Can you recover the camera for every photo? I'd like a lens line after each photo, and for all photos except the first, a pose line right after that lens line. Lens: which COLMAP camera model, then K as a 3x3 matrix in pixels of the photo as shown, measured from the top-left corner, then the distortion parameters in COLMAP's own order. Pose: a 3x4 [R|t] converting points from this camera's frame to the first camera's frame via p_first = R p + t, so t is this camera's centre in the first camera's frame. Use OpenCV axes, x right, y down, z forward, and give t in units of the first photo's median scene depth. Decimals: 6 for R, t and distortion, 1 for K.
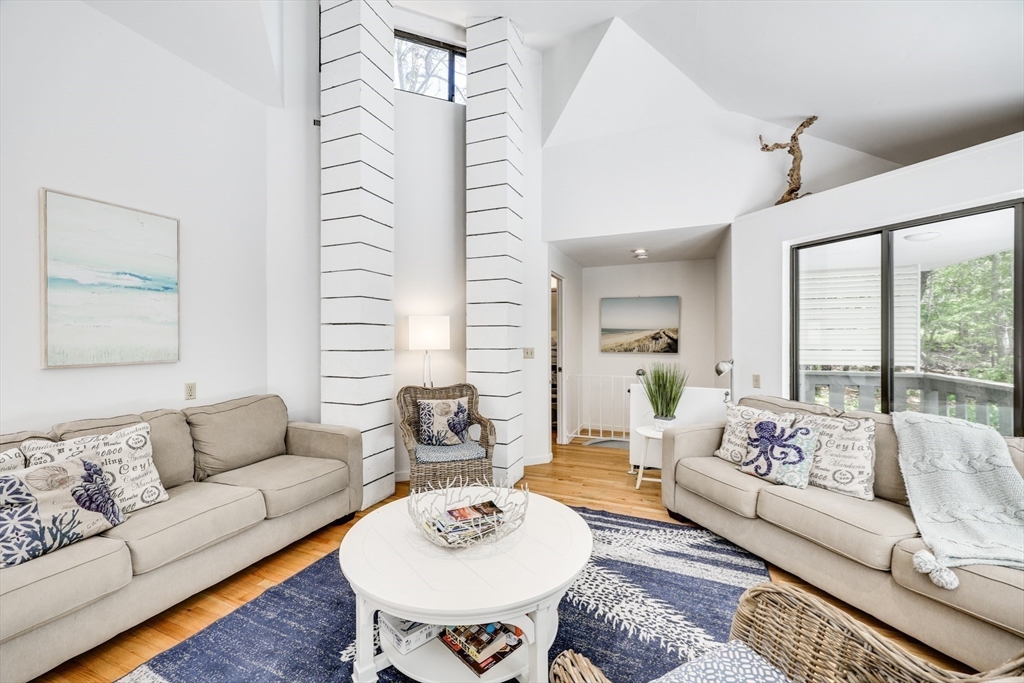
lens RADIAL K [[410.8, 0, 509.2], [0, 410.8, 341.0], [0, 0, 1]] dist [-0.000191, 0.000418]
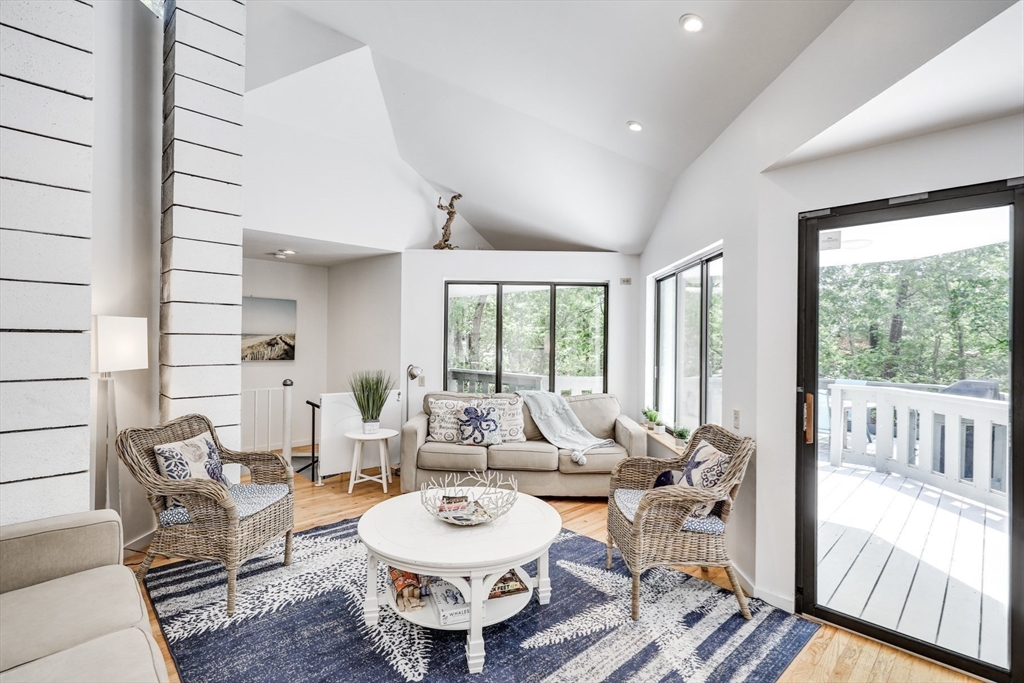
lens RADIAL K [[485.9, 0, 509.2], [0, 485.9, 338.8], [0, 0, 1]] dist [0.003384, 0.000825]
pose [[0.386644, 0.006168, 0.922209, -0.790343], [-0.007977, 0.999963, -0.003344, -0.036002], [-0.922195, -0.006063, 0.386678, 0.183796]]
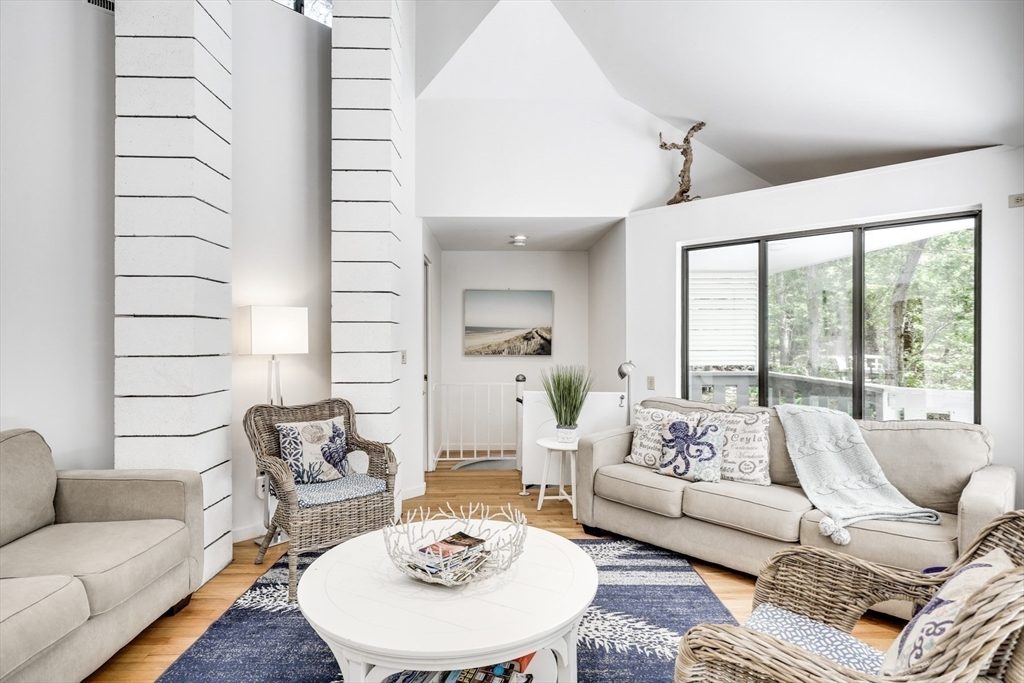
lens RADIAL K [[537.1, 0, 509.4], [0, 537.1, 340.3], [0, 0, 1]] dist [0.002563, 0.000564]
pose [[0.913633, 0.000559, 0.406540, -0.251439], [0.000598, 0.999996, -0.002719, 0.000271], [-0.406540, 0.002727, 0.913629, -0.028692]]
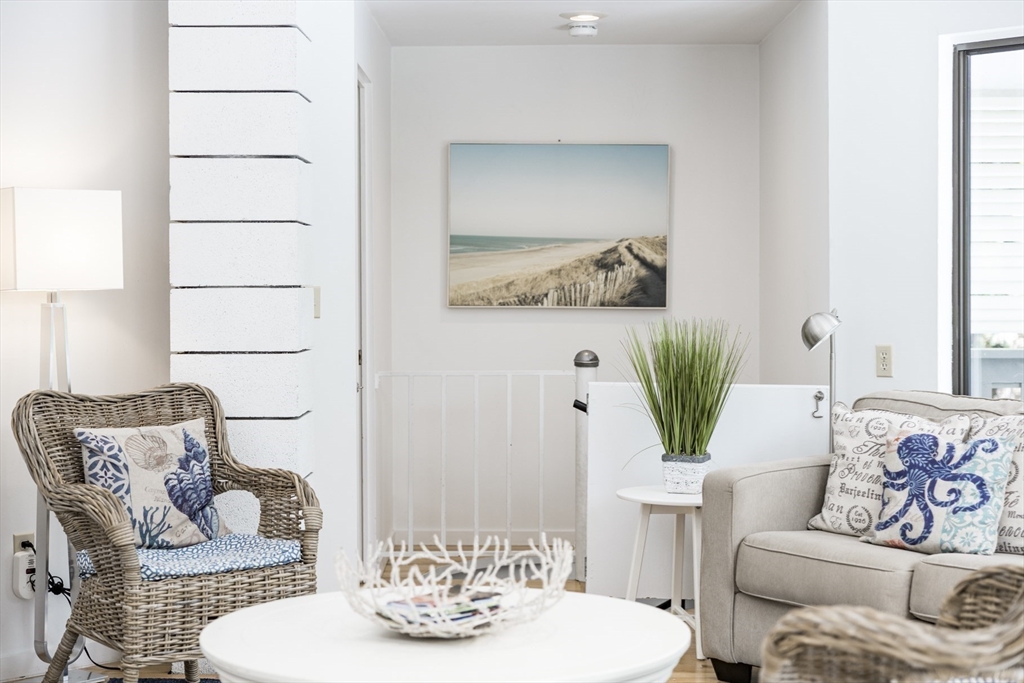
lens RADIAL K [[1696.1, 0, 510.6], [0, 1696.1, 319.1], [0, 0, 1]] dist [0.002148, 0.094176]
pose [[0.928638, -0.007679, 0.370908, -0.450742], [0.002185, 0.999882, 0.015232, 0.030947], [-0.370981, -0.013334, 0.928545, -0.534619]]
